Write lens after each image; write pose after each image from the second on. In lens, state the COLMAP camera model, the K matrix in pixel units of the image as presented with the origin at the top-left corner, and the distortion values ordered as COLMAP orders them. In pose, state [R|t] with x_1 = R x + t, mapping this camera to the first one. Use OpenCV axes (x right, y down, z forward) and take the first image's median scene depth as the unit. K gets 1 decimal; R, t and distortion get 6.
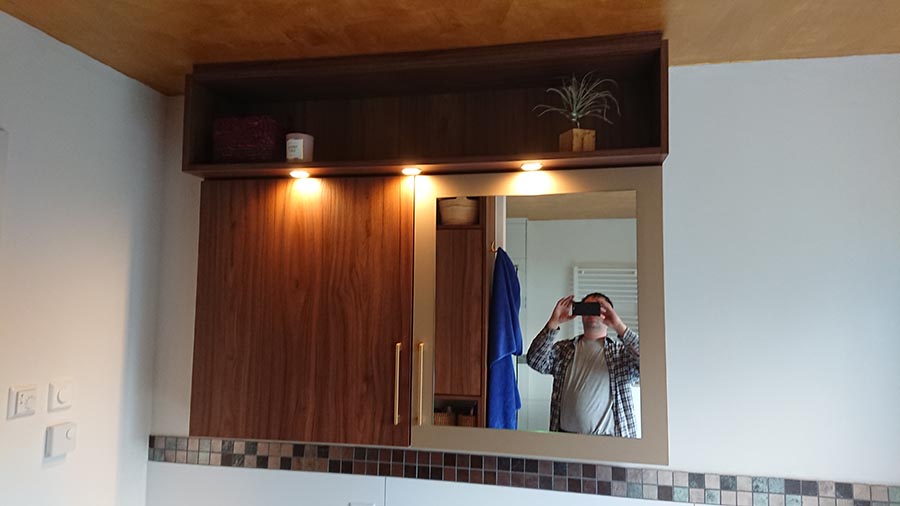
lens RADIAL K [[614.3, 0, 452.3], [0, 614.3, 248.5], [0, 0, 1]] dist [0.192049, -0.257530]
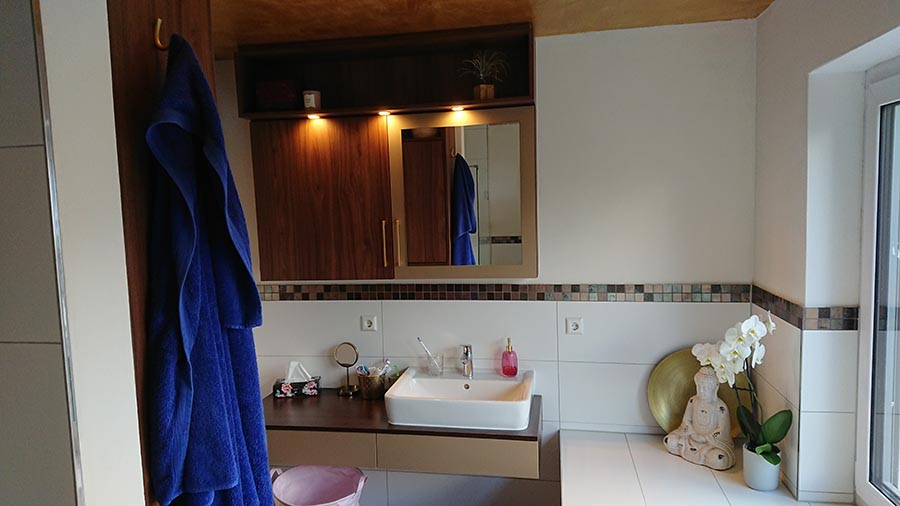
lens RADIAL K [[600.8, 0, 450.0], [0, 600.8, 253.0], [0, 0, 1]] dist [0.188853, 0.000261]
pose [[0.998770, -0.046978, 0.015831, 0.060264], [0.043517, 0.983792, 0.173954, -0.034627], [-0.023746, -0.173052, 0.984626, -0.601828]]
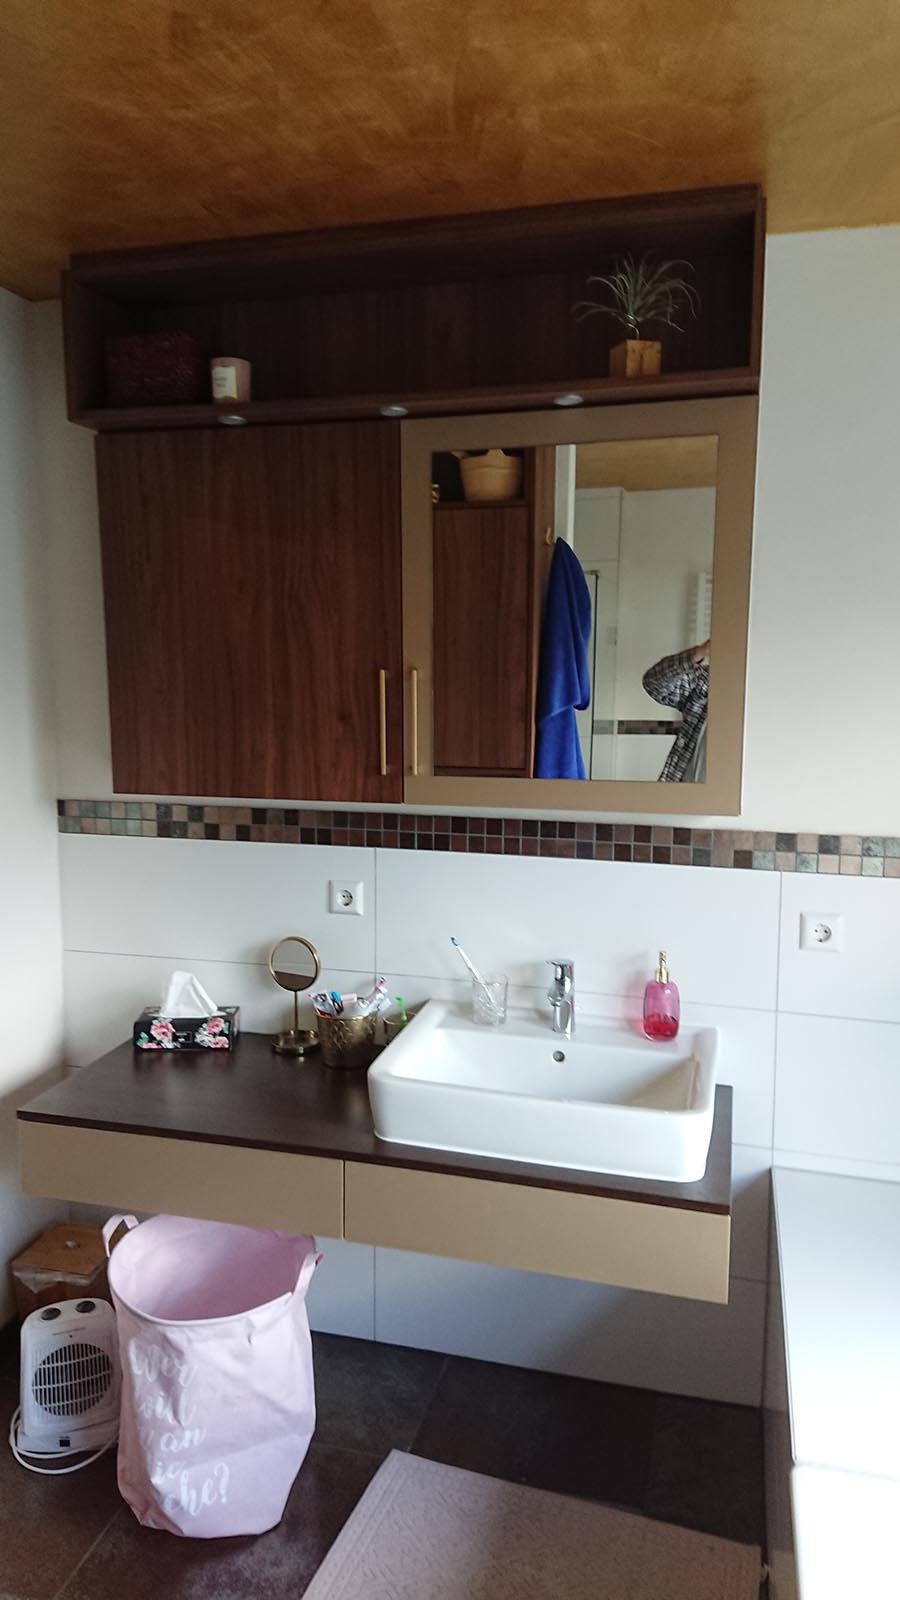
lens RADIAL K [[1092.0, 0, 447.5], [0, 1092.0, 787.5], [0, 0, 1]] dist [0.192049, -0.257530]
pose [[0.998089, -0.004338, -0.061640, 0.064940], [0.017048, 0.978148, 0.207209, 0.023985], [0.059394, -0.207864, 0.976353, -0.273173]]
